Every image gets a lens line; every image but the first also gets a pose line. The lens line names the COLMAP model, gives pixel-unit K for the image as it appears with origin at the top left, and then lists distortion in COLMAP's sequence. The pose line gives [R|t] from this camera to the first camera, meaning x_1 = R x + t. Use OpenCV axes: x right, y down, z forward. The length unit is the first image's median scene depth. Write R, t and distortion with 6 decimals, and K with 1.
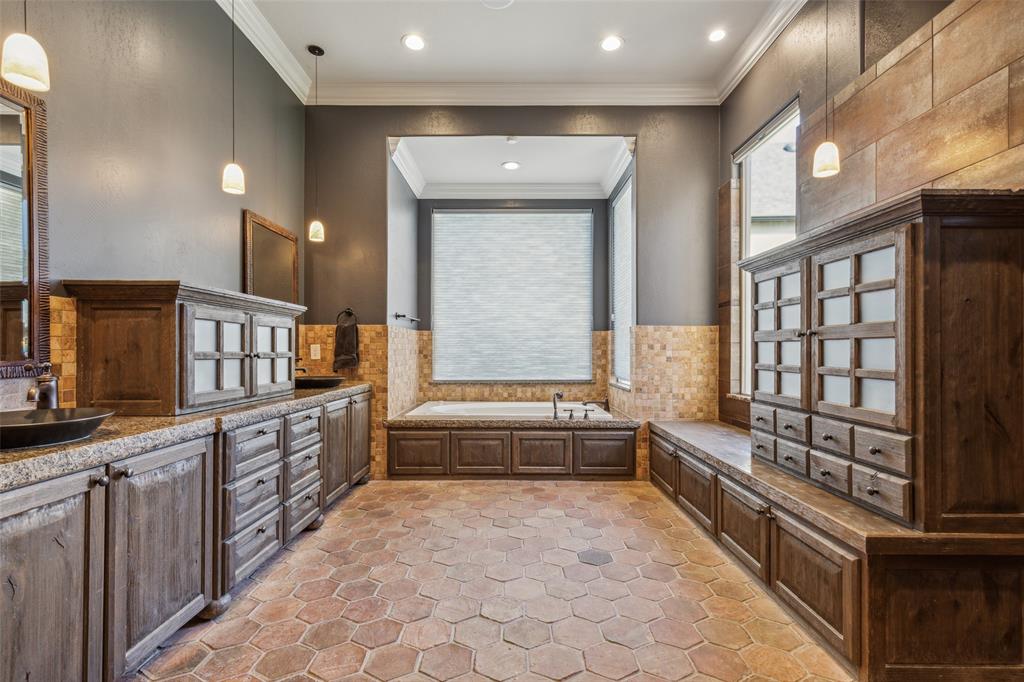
lens RADIAL K [[471.2, 0, 510.8], [0, 471.2, 346.1], [0, 0, 1]] dist [0.009267, -0.001437]
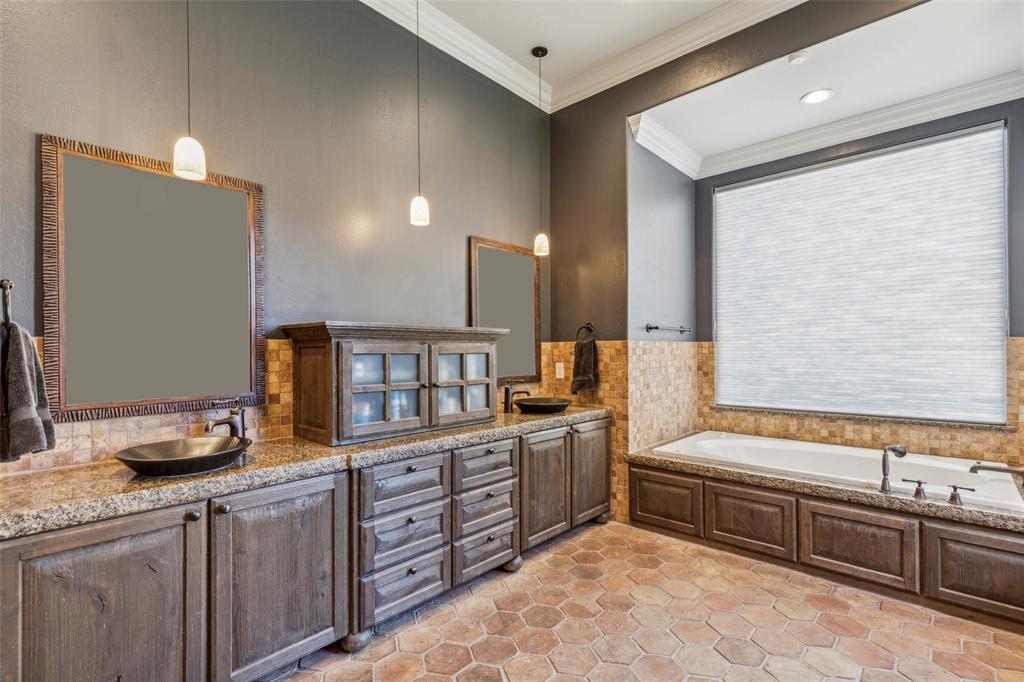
lens RADIAL K [[471.2, 0, 514.2], [0, 471.2, 346.2], [0, 0, 1]] dist [0.009267, -0.001437]
pose [[0.738616, -0.011060, -0.674036, 0.172106], [0.013280, 0.999910, -0.001855, -0.039477], [0.673996, -0.007580, 0.738696, 0.264214]]
